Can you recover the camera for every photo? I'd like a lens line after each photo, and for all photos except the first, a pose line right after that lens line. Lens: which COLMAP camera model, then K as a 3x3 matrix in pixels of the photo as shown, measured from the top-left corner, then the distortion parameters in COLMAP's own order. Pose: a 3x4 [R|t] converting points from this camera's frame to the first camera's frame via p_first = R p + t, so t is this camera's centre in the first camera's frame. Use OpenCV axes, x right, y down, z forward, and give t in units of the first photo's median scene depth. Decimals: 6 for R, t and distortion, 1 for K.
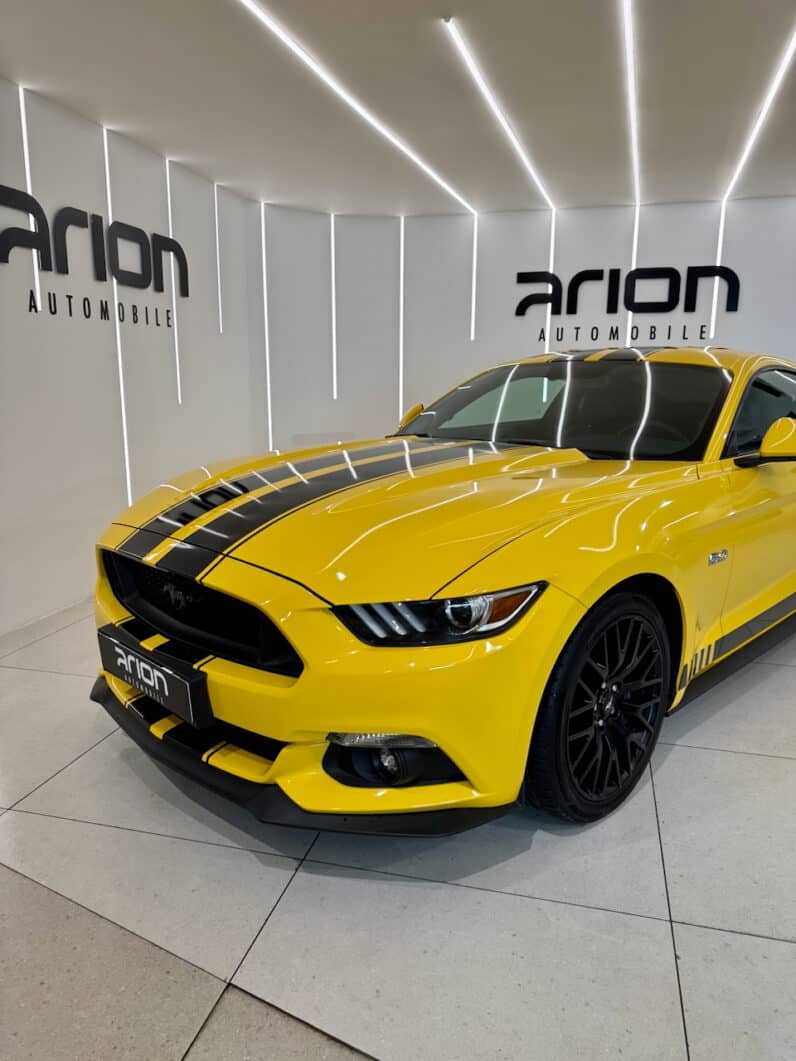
lens RADIAL K [[749.8, 0, 416.9], [0, 749.8, 520.8], [0, 0, 1]] dist [0.038662, -0.037338]
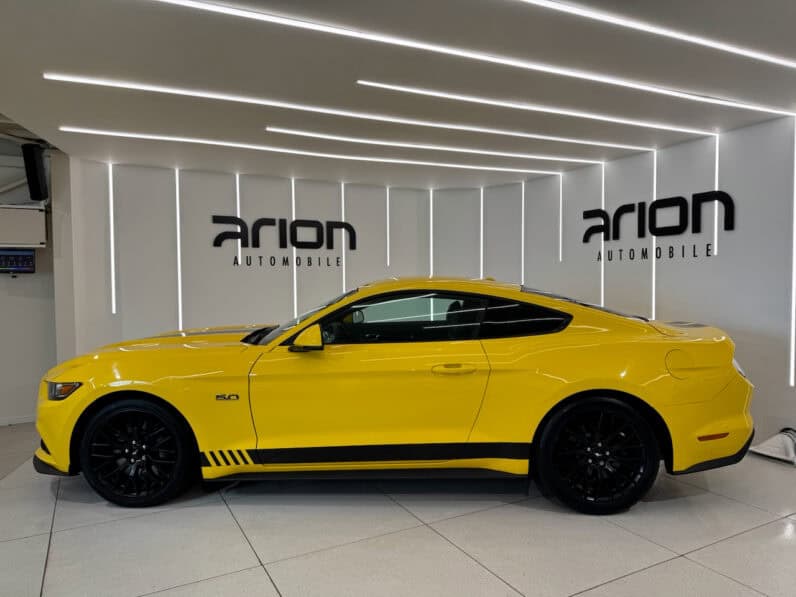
lens RADIAL K [[562.5, 0, 398.2], [0, 562.5, 295.2], [0, 0, 1]] dist [0.038662, -0.037338]
pose [[0.679393, 0.005901, -0.733751, 0.668964], [-0.128346, 0.985508, -0.110912, -0.036316], [0.722463, 0.169527, 0.670304, 0.135470]]
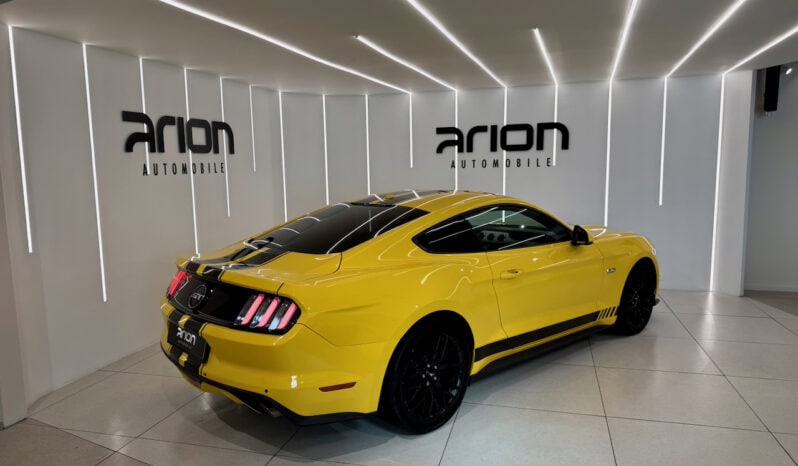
lens RADIAL K [[551.8, 0, 402.4], [0, 551.8, 240.7], [0, 0, 1]] dist [0.053926, -0.050642]
pose [[0.999513, -0.025546, -0.017923, 0.078763], [0.024386, 0.997768, -0.062163, -0.013068], [0.019471, 0.061696, 0.997905, -0.191235]]
